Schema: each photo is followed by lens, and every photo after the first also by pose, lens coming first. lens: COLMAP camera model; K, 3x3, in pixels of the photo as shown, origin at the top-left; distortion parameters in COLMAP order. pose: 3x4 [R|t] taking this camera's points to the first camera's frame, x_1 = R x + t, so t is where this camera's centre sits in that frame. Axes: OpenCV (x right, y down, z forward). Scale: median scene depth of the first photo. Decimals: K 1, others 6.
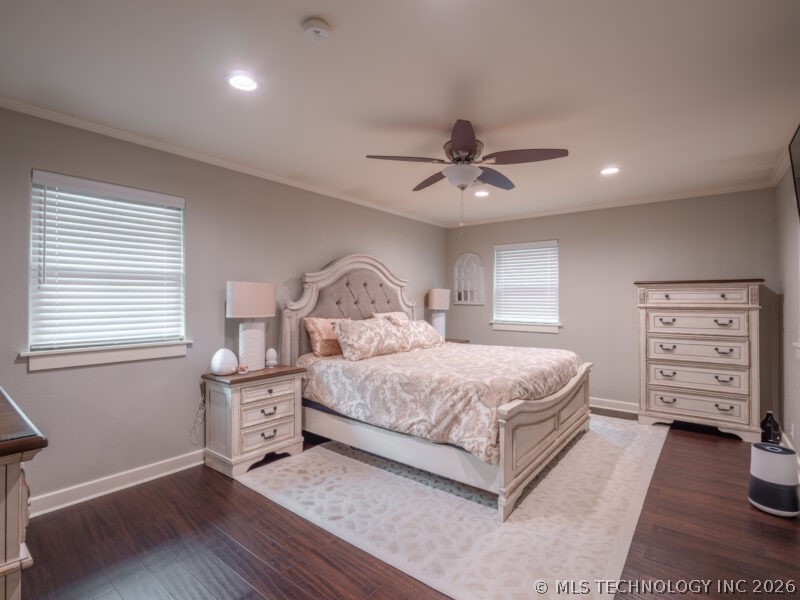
lens RADIAL K [[394.3, 0, 396.7], [0, 394.3, 298.1], [0, 0, 1]] dist [-0.002450, -0.002223]
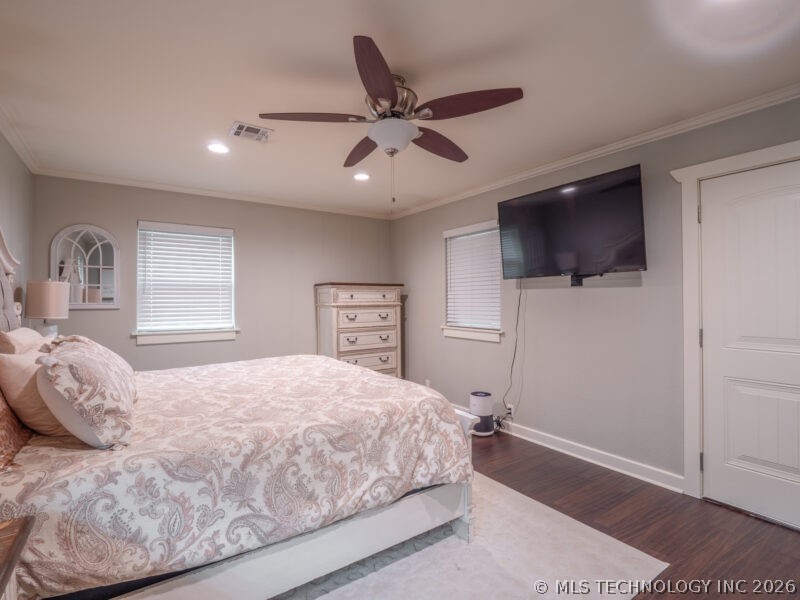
lens RADIAL K [[394.3, 0, 396.0], [0, 394.3, 301.0], [0, 0, 1]] dist [-0.002450, -0.002223]
pose [[0.289112, -0.009002, 0.957253, -0.464940], [0.002985, 0.999959, 0.008502, 0.000436], [-0.957291, 0.000399, 0.289127, 0.641014]]
